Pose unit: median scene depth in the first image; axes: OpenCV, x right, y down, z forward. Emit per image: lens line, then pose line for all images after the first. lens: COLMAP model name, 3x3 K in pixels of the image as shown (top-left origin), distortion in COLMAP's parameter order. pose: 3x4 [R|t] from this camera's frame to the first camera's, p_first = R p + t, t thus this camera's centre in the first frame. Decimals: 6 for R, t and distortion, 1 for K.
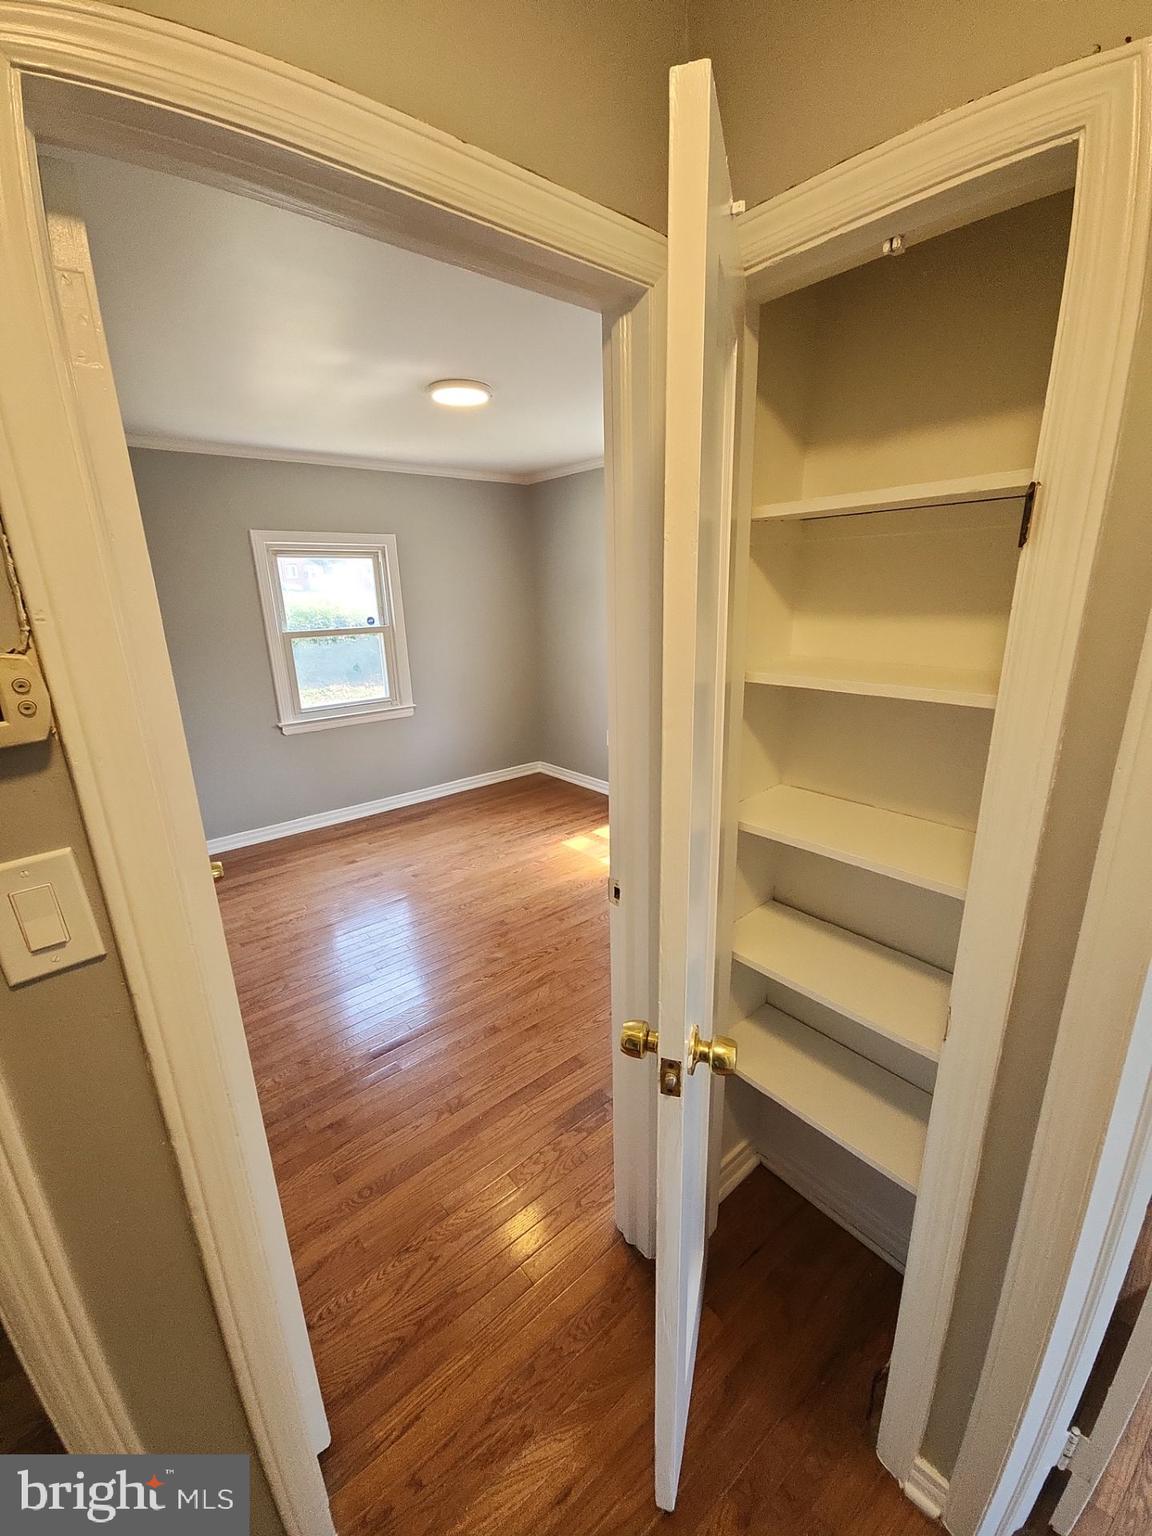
lens RADIAL K [[626.3, 0, 581.6], [0, 626.3, 767.8], [0, 0, 1]] dist [0.013381, -0.010100]
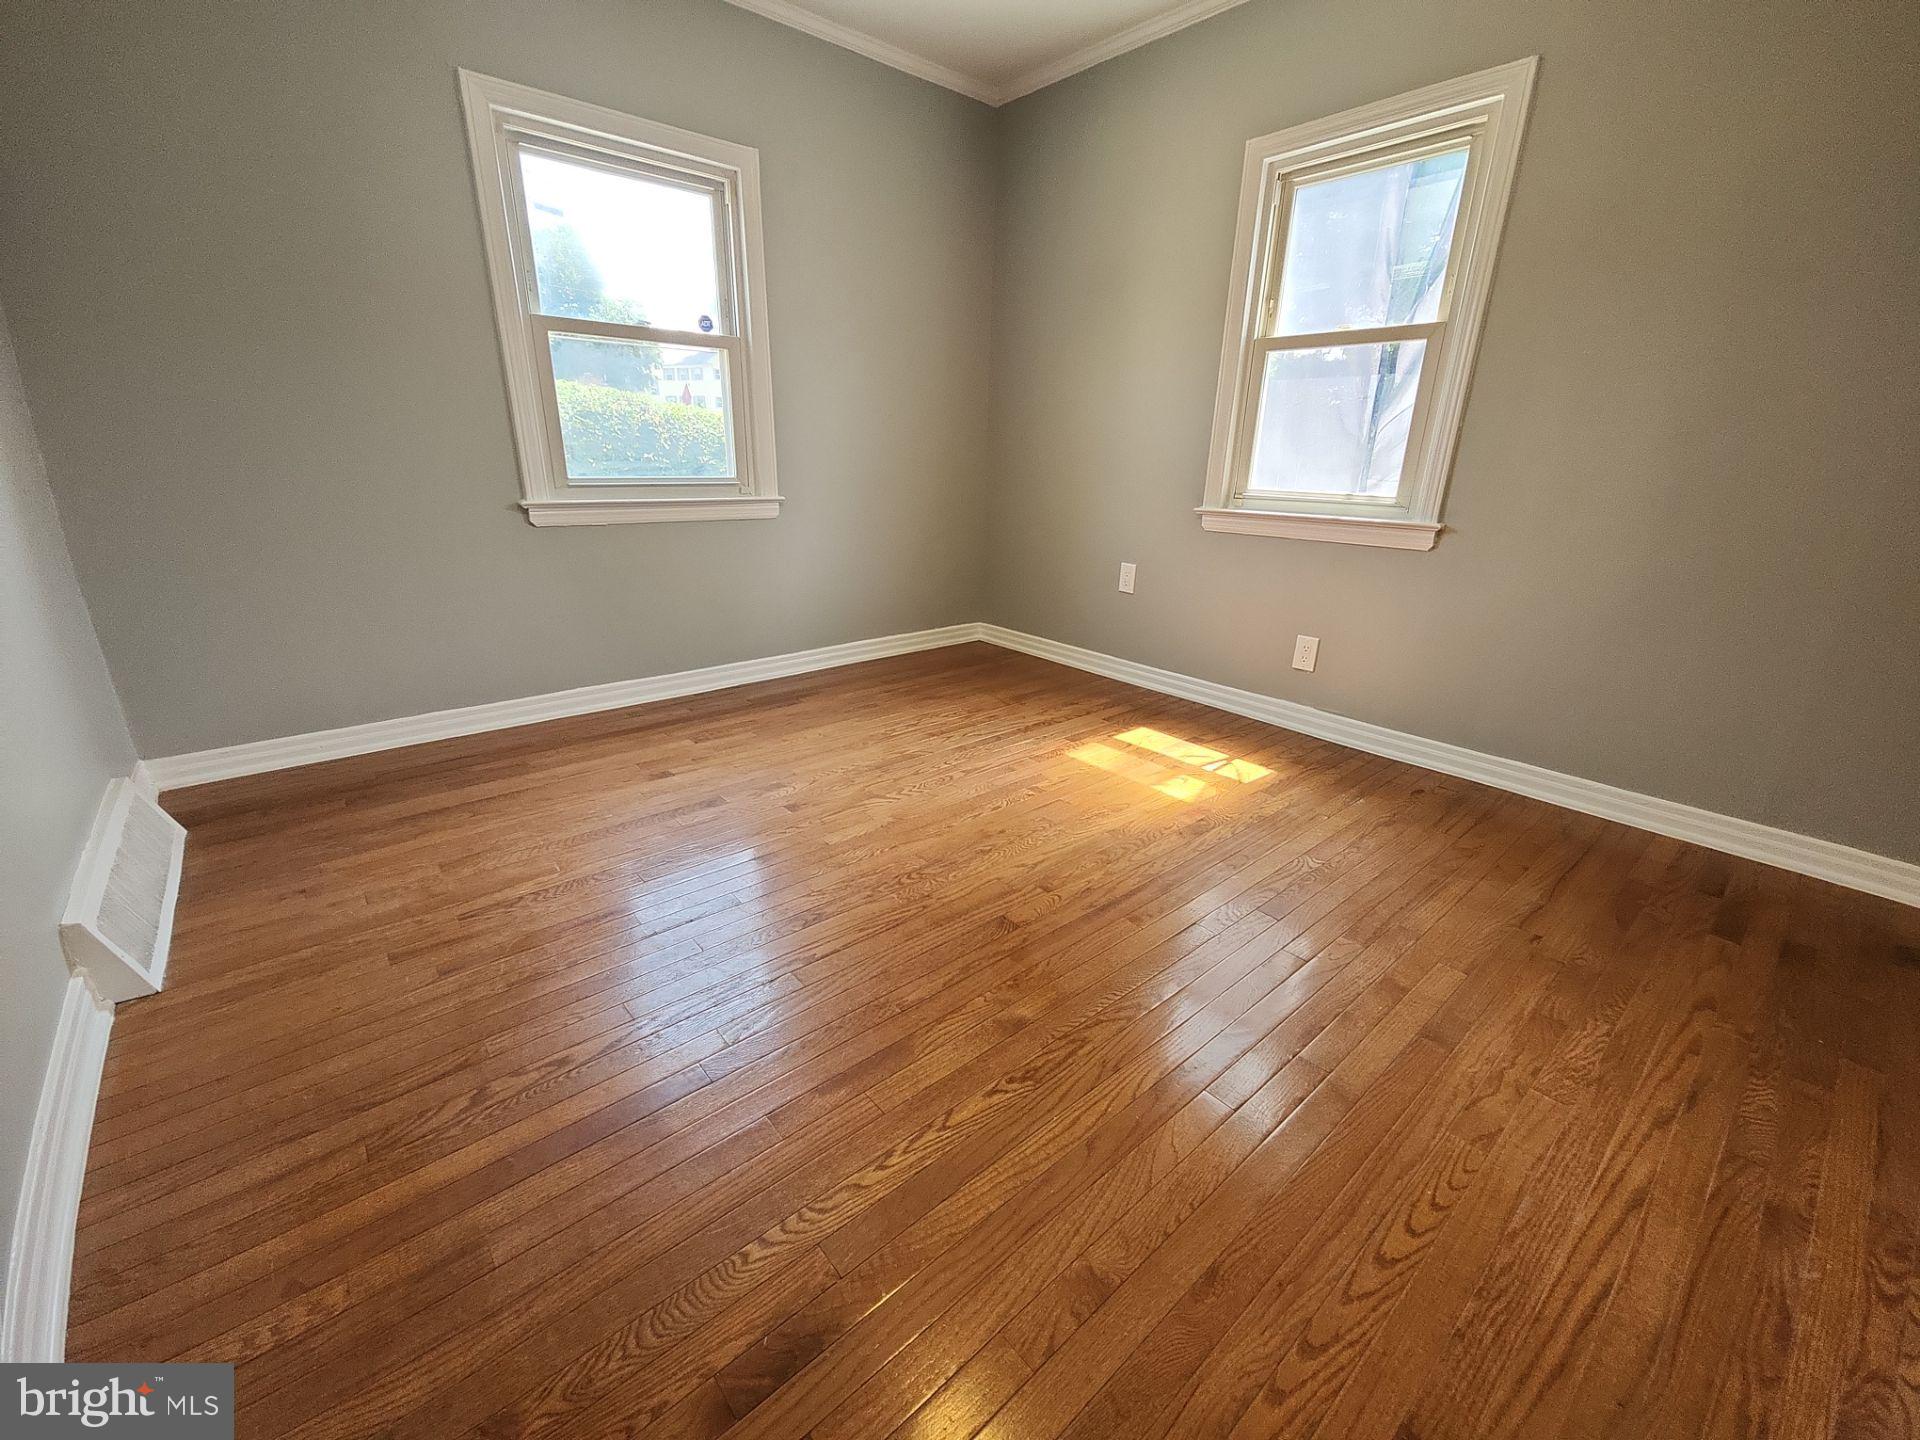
lens RADIAL K [[782.9, 0, 970.6], [0, 782.9, 717.7], [0, 0, 1]] dist [0.013381, -0.010100]
pose [[0.998736, 0.040476, 0.029797, -0.129939], [-0.042005, 0.997732, 0.052598, 0.056767], [-0.027601, -0.053783, 0.998171, 0.344432]]
